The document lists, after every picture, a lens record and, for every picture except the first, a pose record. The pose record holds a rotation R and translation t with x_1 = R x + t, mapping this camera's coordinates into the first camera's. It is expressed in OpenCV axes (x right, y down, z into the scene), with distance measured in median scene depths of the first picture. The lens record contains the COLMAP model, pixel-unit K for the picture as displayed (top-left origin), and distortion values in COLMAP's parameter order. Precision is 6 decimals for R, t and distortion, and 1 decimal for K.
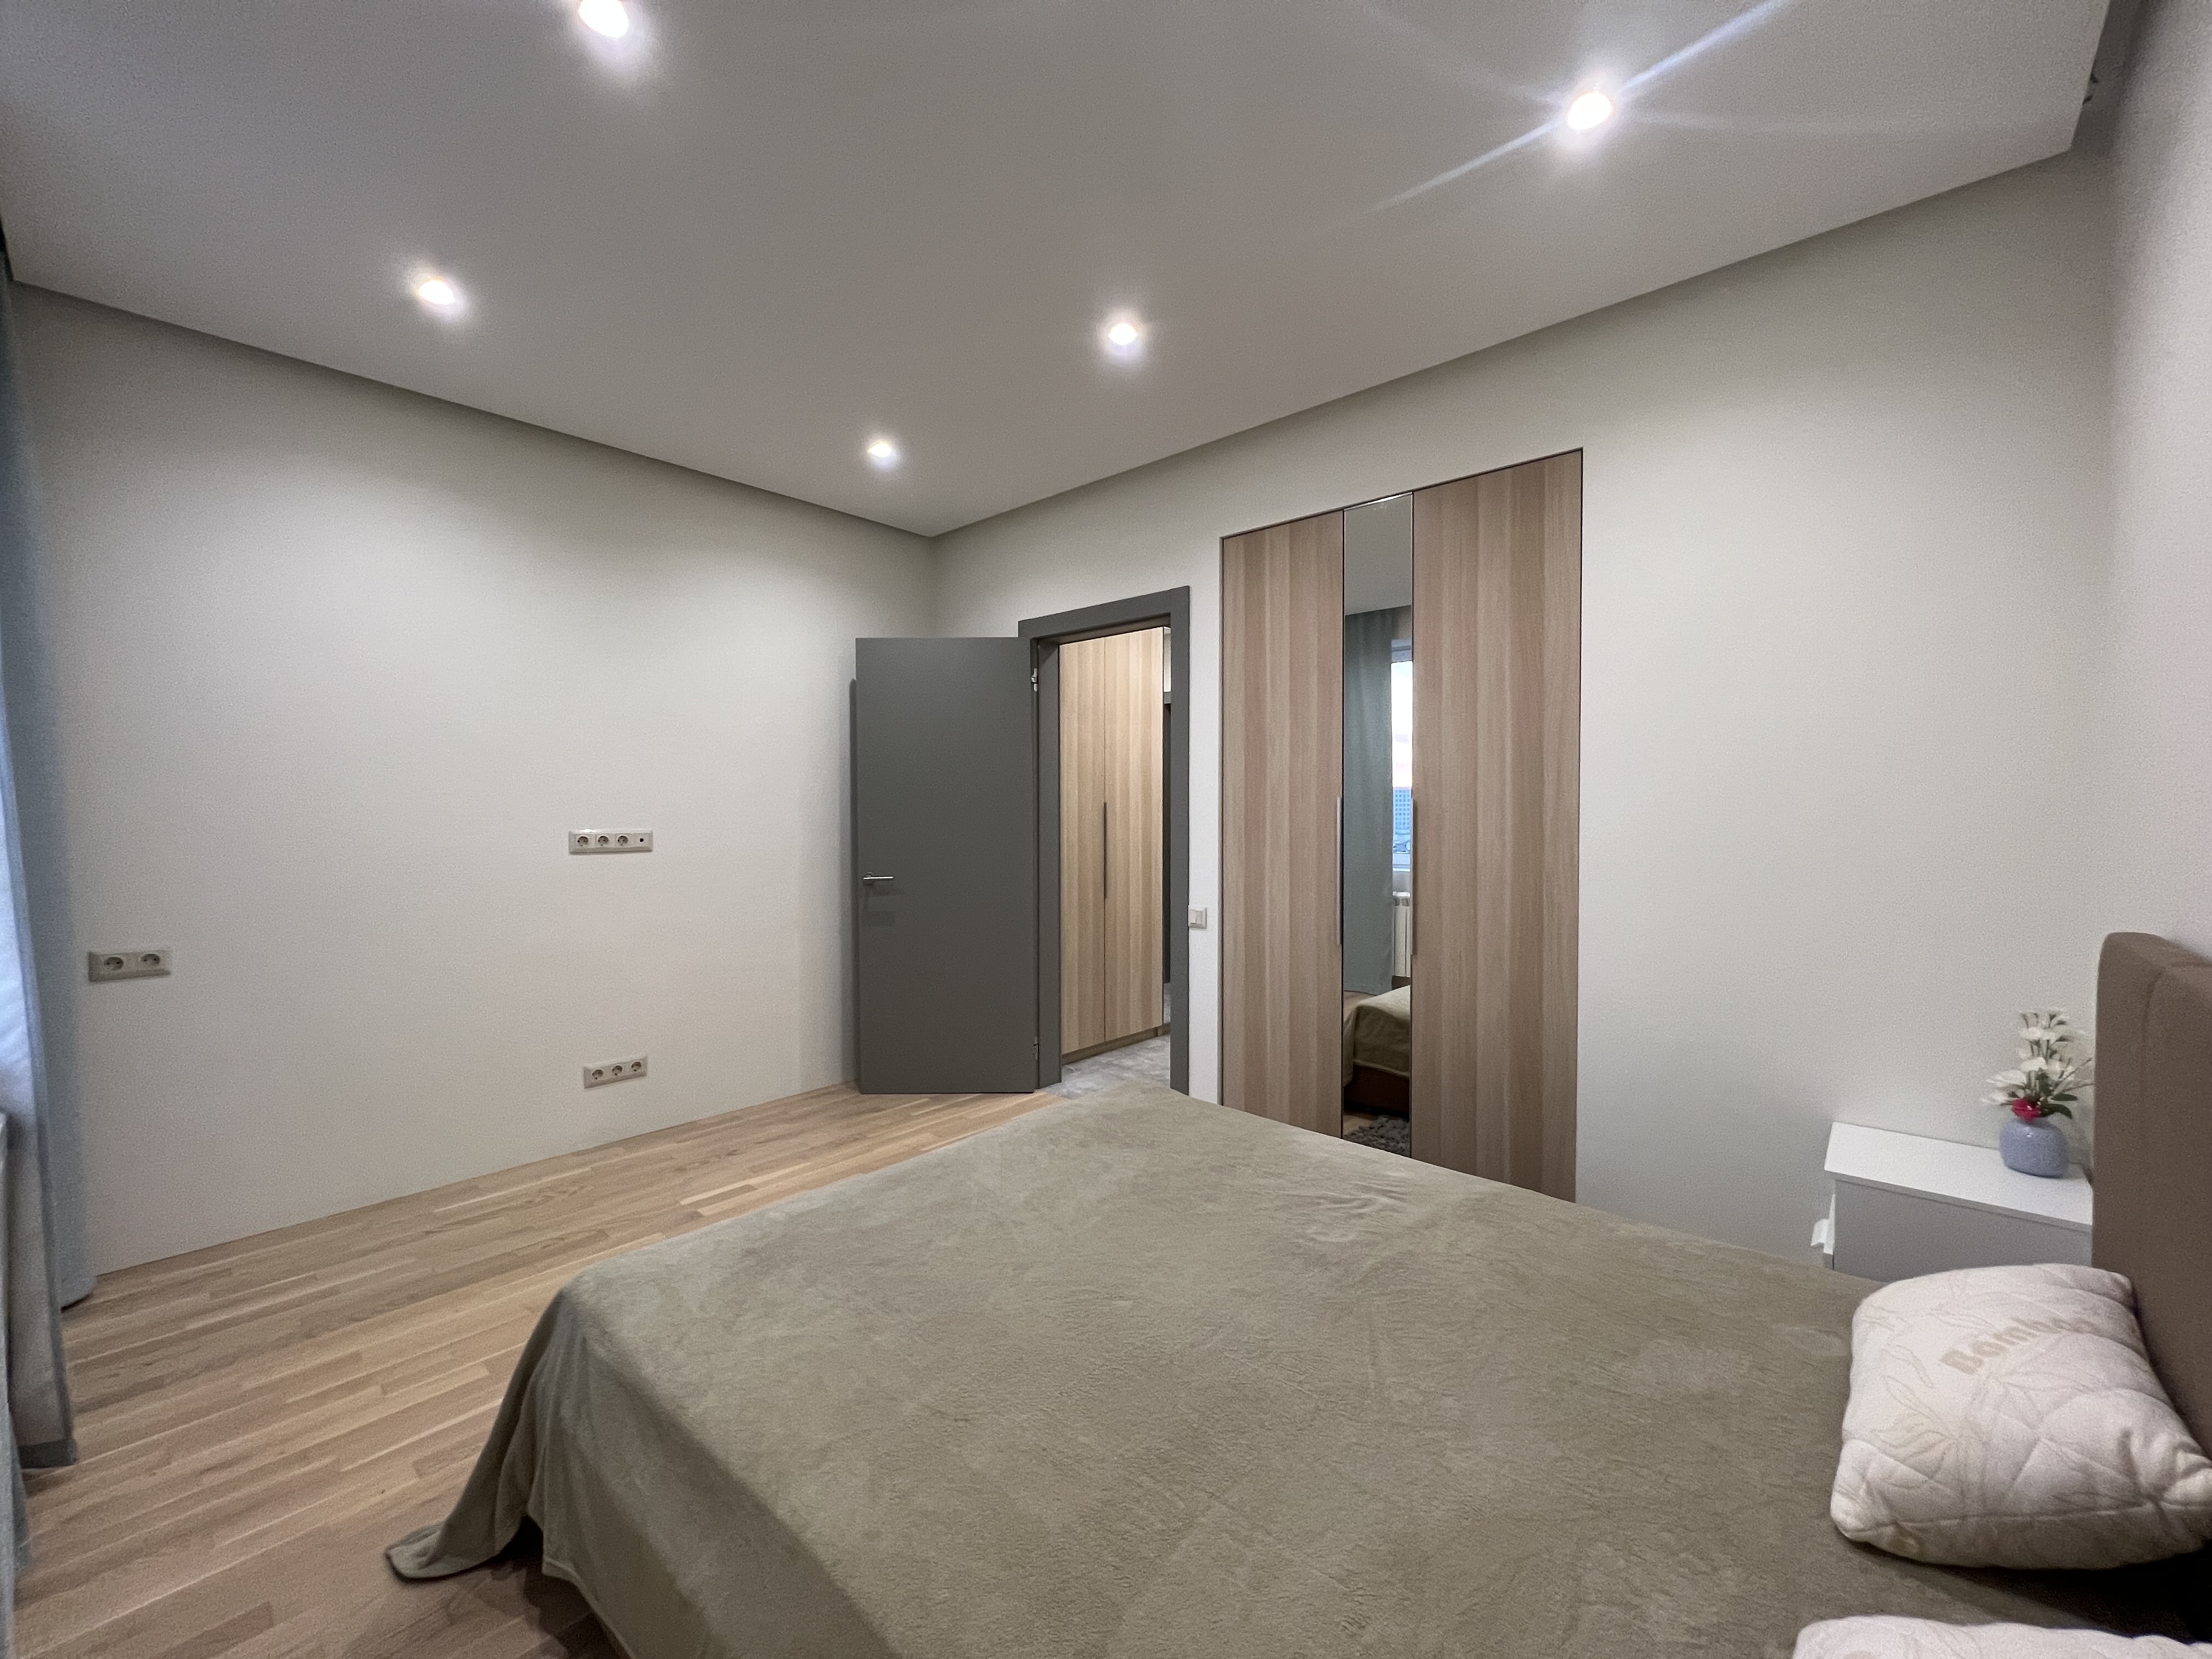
lens RADIAL K [[879.3, 0, 1105.0], [0, 879.3, 834.1], [0, 0, 1]] dist [-0.002184, 0.000049]
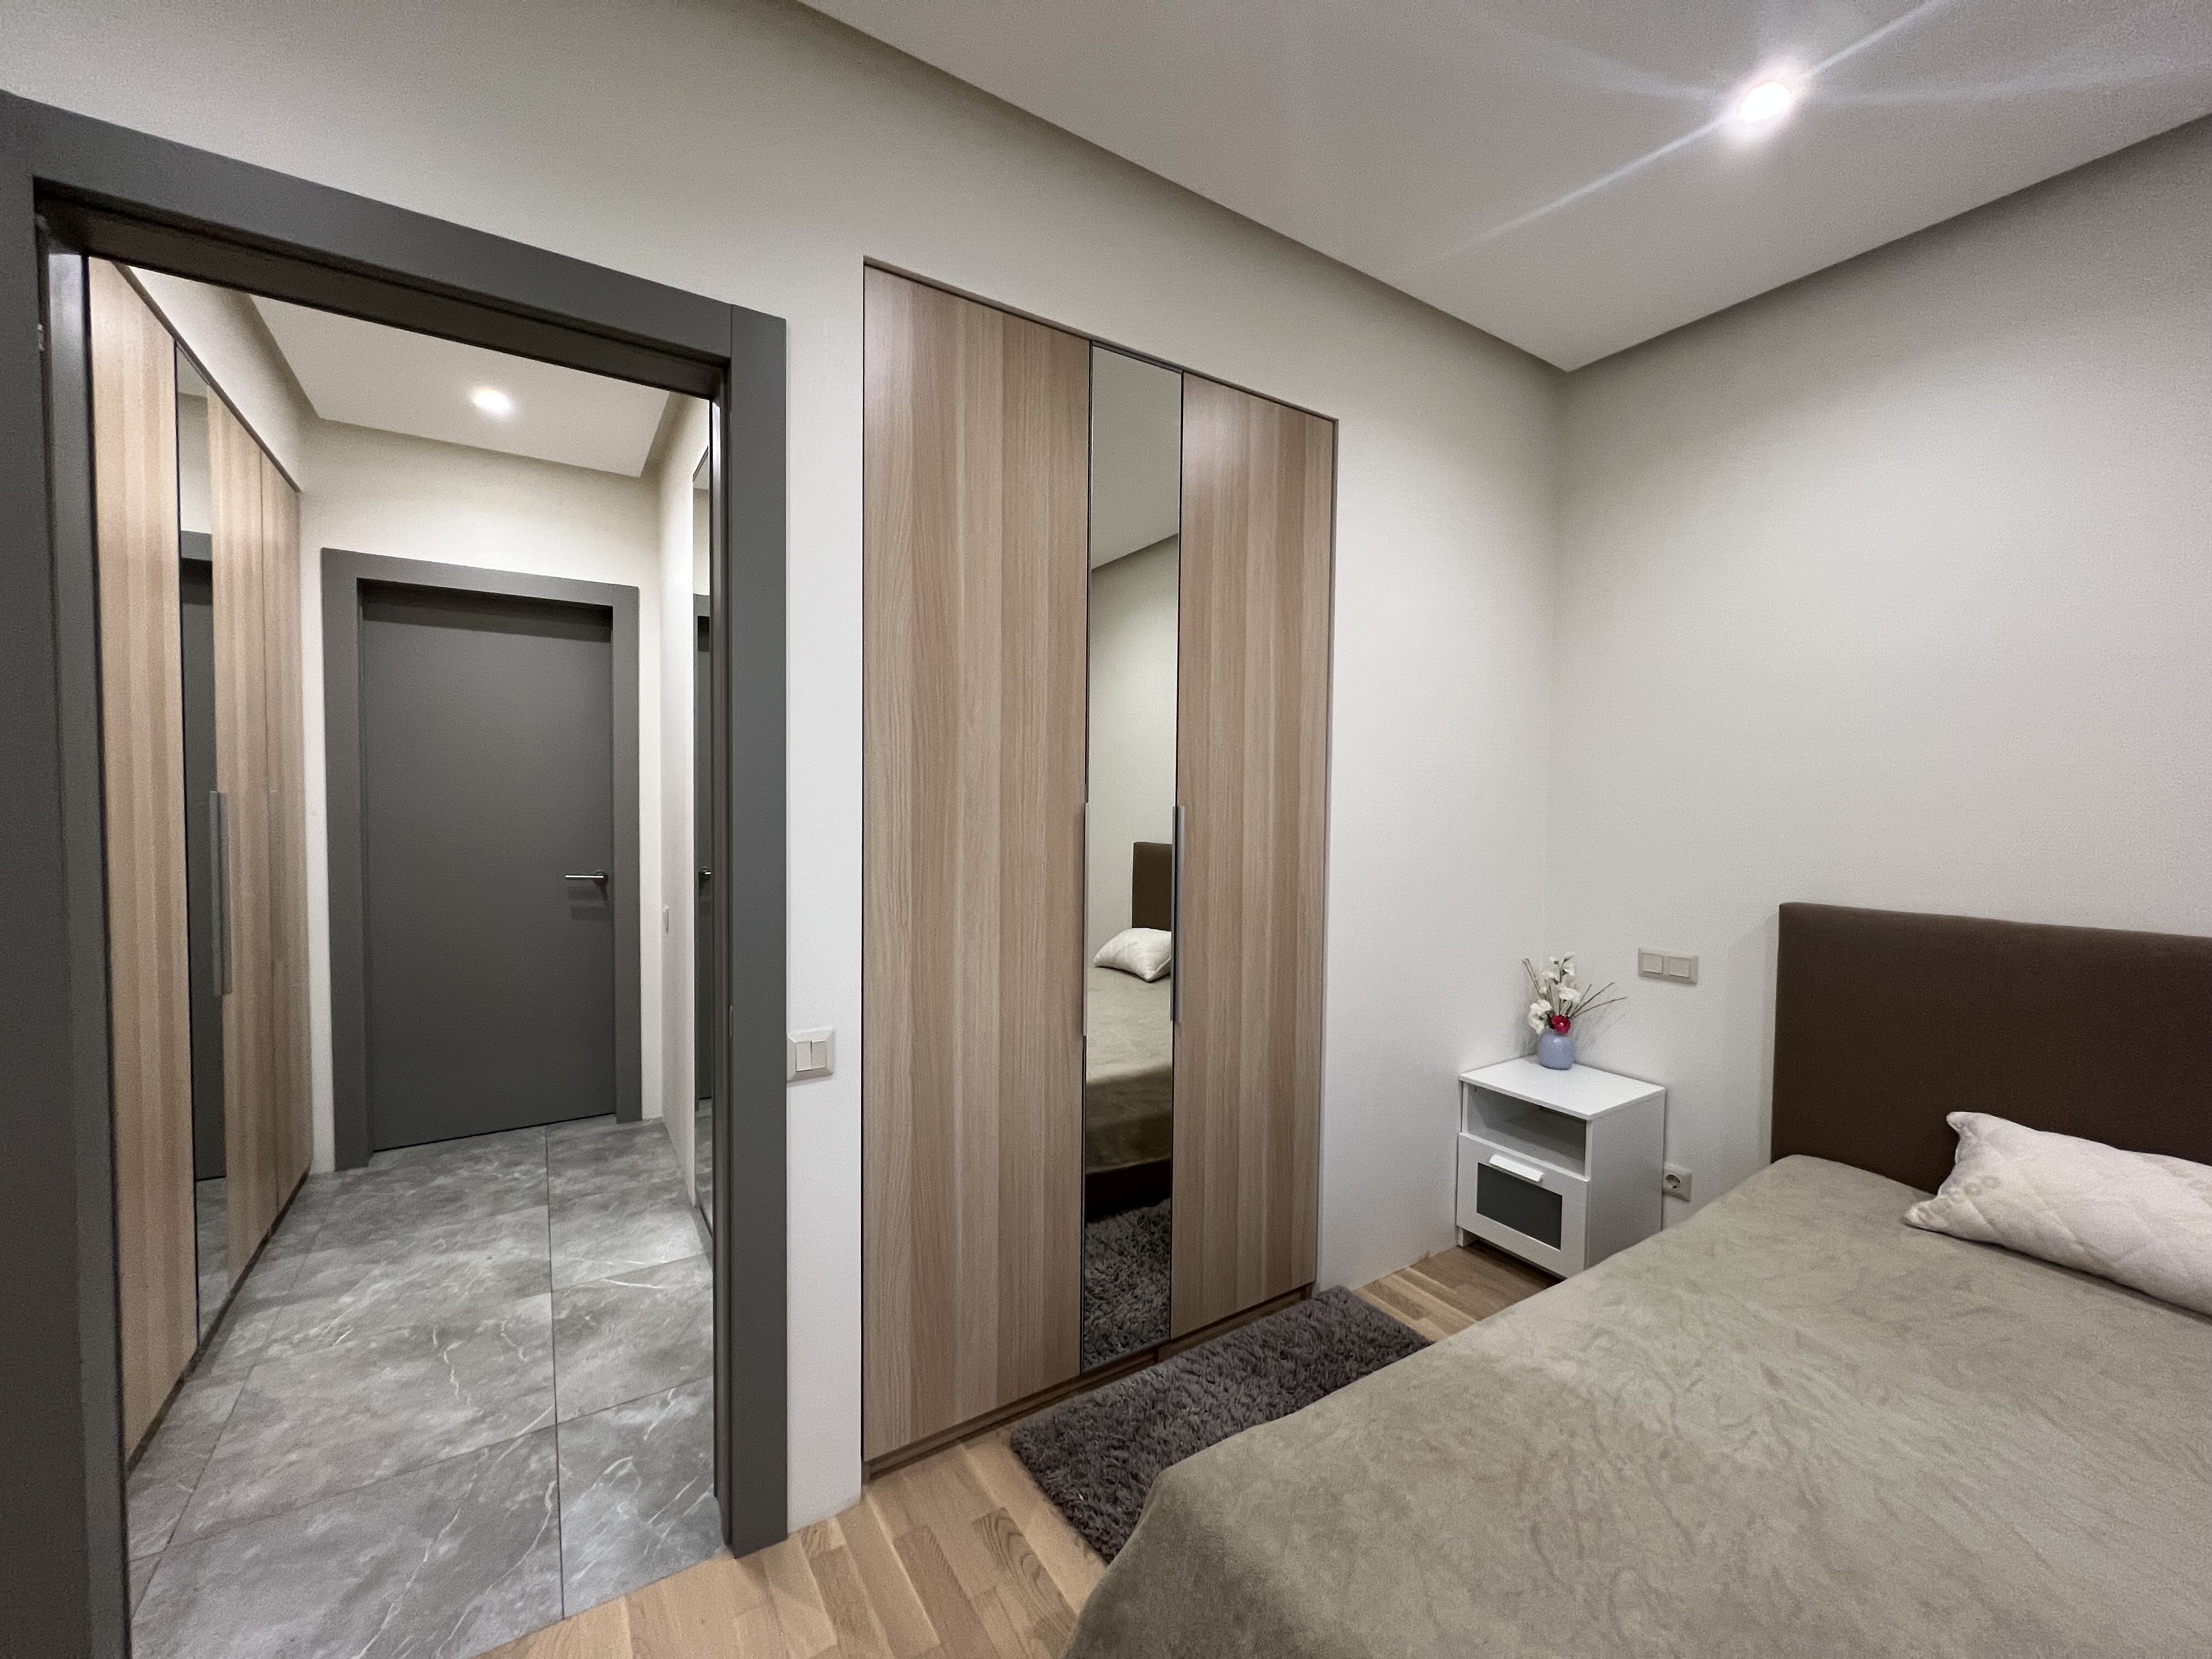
lens RADIAL K [[879.3, 0, 1098.9], [0, 879.3, 826.4], [0, 0, 1]] dist [-0.002184, 0.000049]
pose [[0.267088, -0.029202, 0.963229, -0.315938], [0.014180, 0.999552, 0.026371, -0.038294], [-0.963568, 0.006615, 0.267383, 0.774596]]
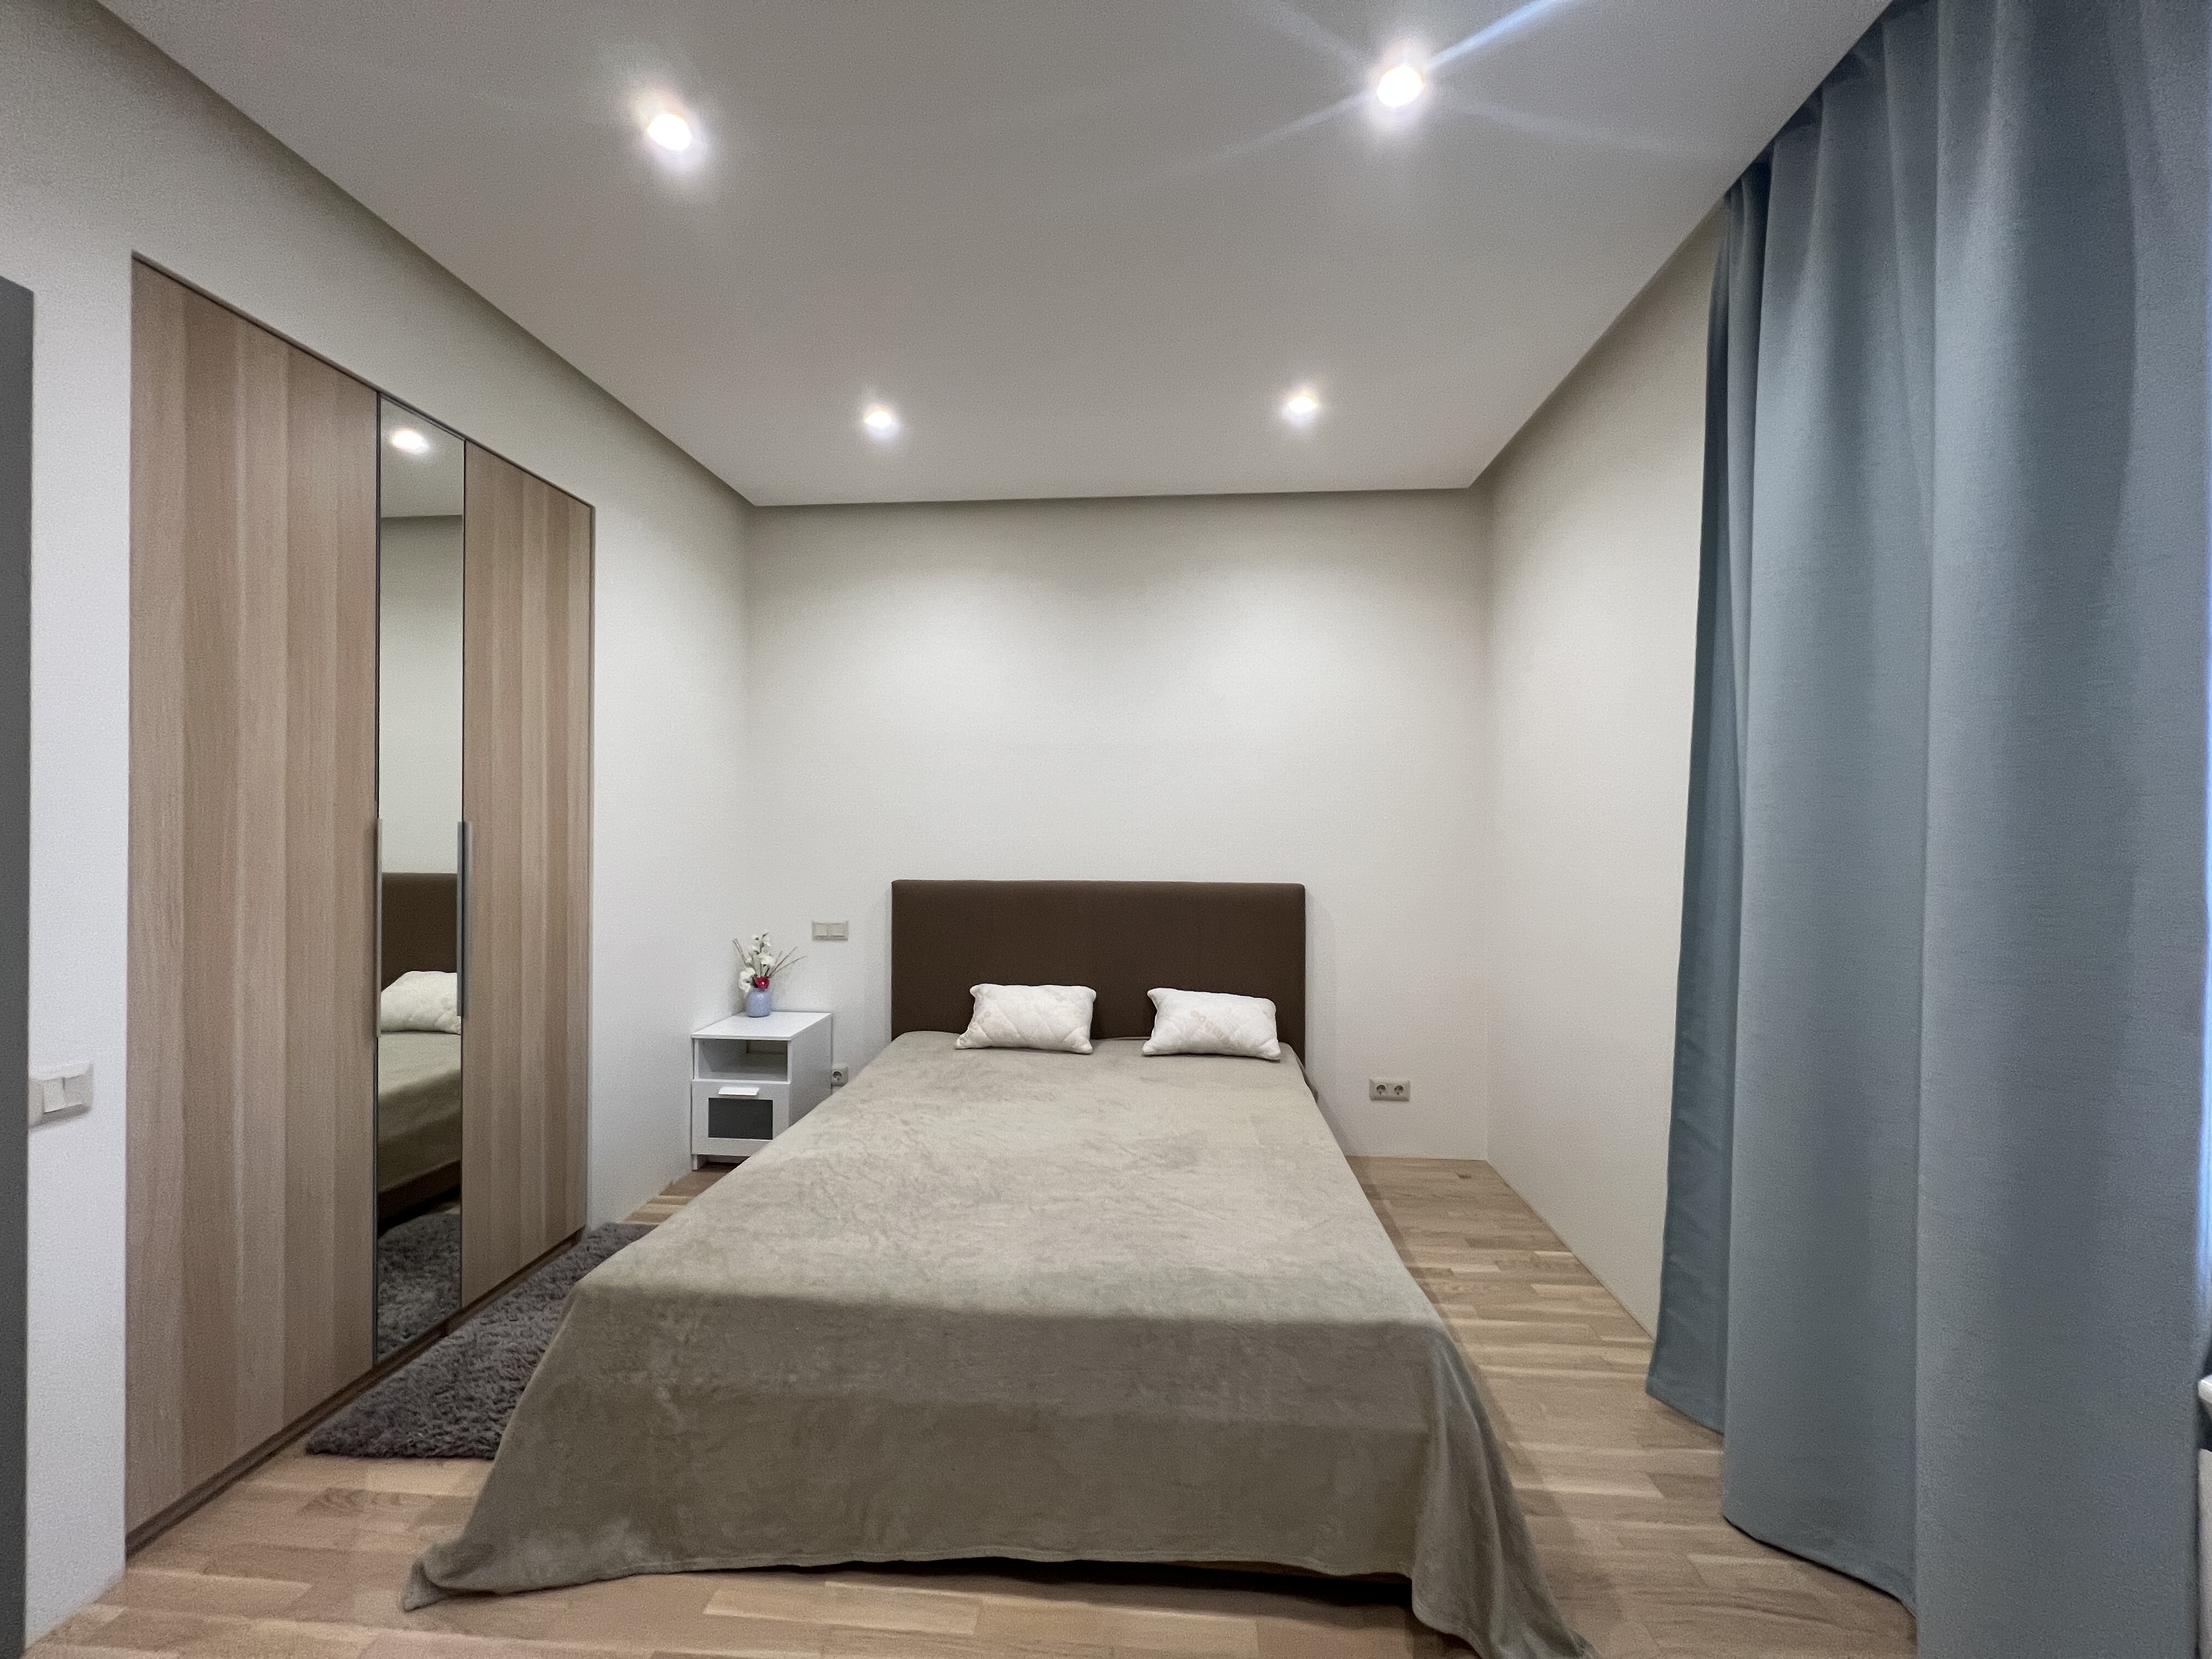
lens RADIAL K [[879.3, 0, 1105.9], [0, 879.3, 830.2], [0, 0, 1]] dist [-0.002184, 0.000049]
pose [[-0.610038, -0.004430, 0.792360, -0.566588], [0.015995, 0.999712, 0.017903, -0.032989], [-0.792210, 0.023595, -0.609792, 0.910730]]
